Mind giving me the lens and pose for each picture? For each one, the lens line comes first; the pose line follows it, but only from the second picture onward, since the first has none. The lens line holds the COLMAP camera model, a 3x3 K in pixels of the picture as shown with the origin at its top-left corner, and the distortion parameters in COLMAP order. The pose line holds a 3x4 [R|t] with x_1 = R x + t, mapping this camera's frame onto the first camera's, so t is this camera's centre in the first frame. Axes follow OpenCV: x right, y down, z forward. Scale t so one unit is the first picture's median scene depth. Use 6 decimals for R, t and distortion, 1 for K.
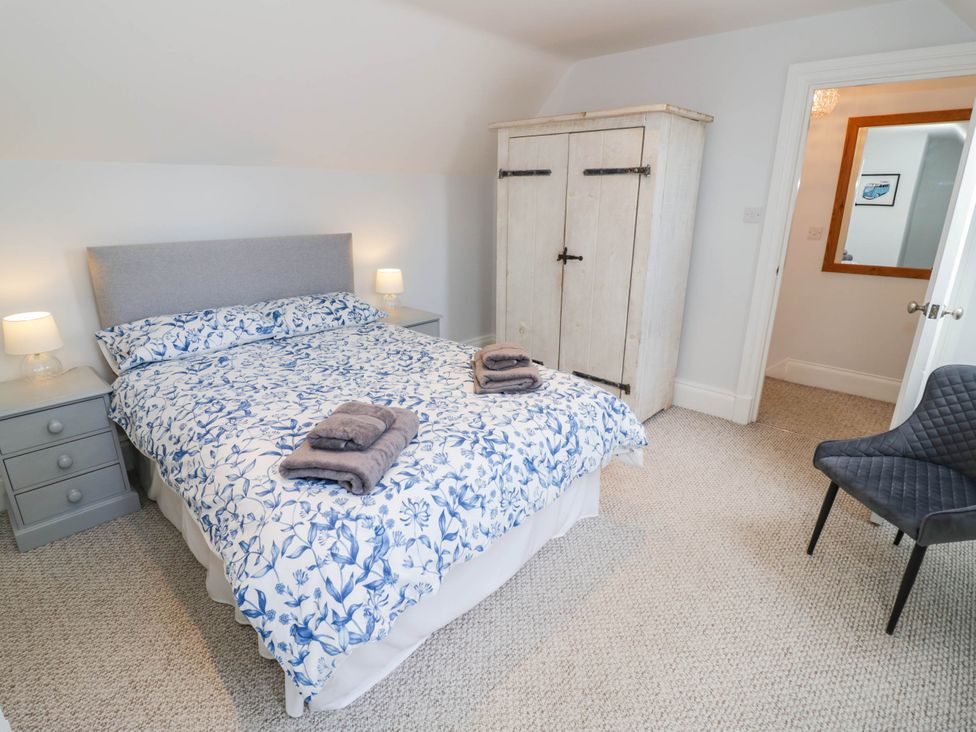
lens RADIAL K [[512.7, 0, 489.0], [0, 512.7, 357.9], [0, 0, 1]] dist [-0.001493, -0.012312]
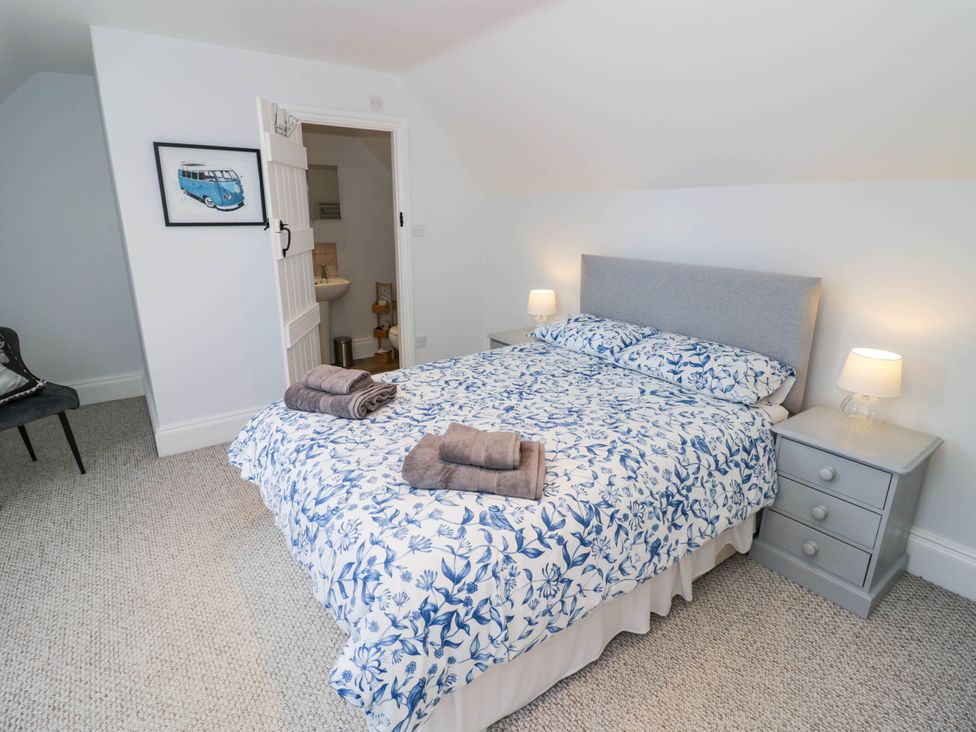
lens RADIAL K [[512.7, 0, 492.0], [0, 512.7, 362.2], [0, 0, 1]] dist [-0.001493, -0.012312]
pose [[-0.190294, 0.268906, -0.944181, 0.647620], [-0.309534, 0.896265, 0.317644, -0.326816], [0.931653, 0.352702, -0.087318, 1.024350]]
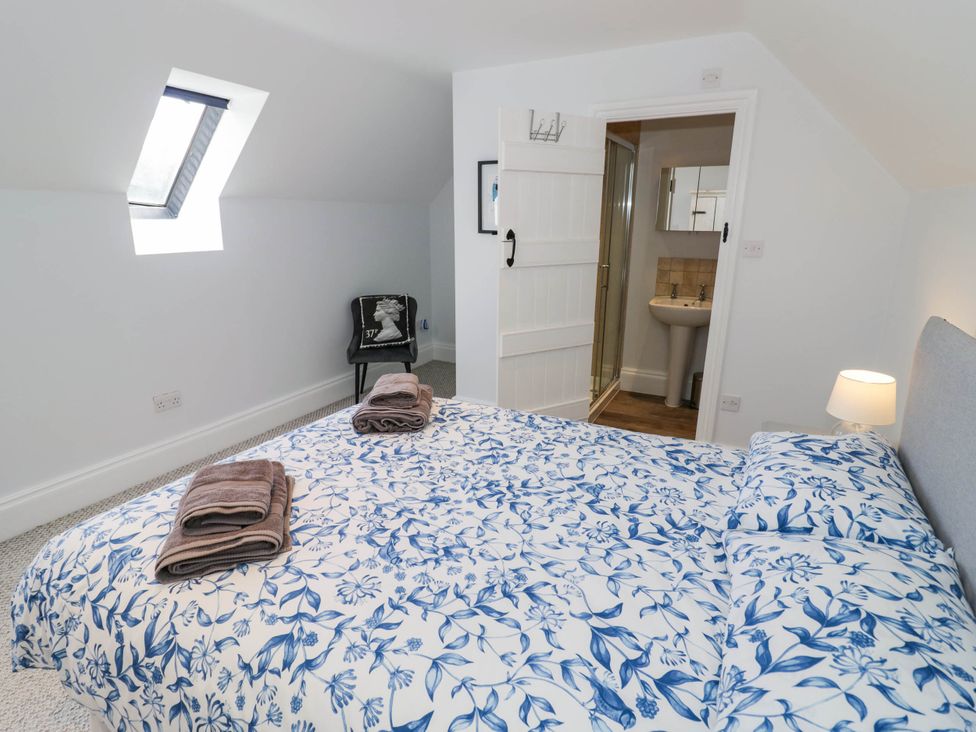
lens RADIAL K [[512.7, 0, 477.8], [0, 512.7, 358.7], [0, 0, 1]] dist [-0.001493, -0.012312]
pose [[-0.971394, 0.050568, -0.232026, -0.114355], [-0.084689, 0.839050, 0.537422, -0.467021], [0.221858, 0.541699, -0.810766, 1.438765]]
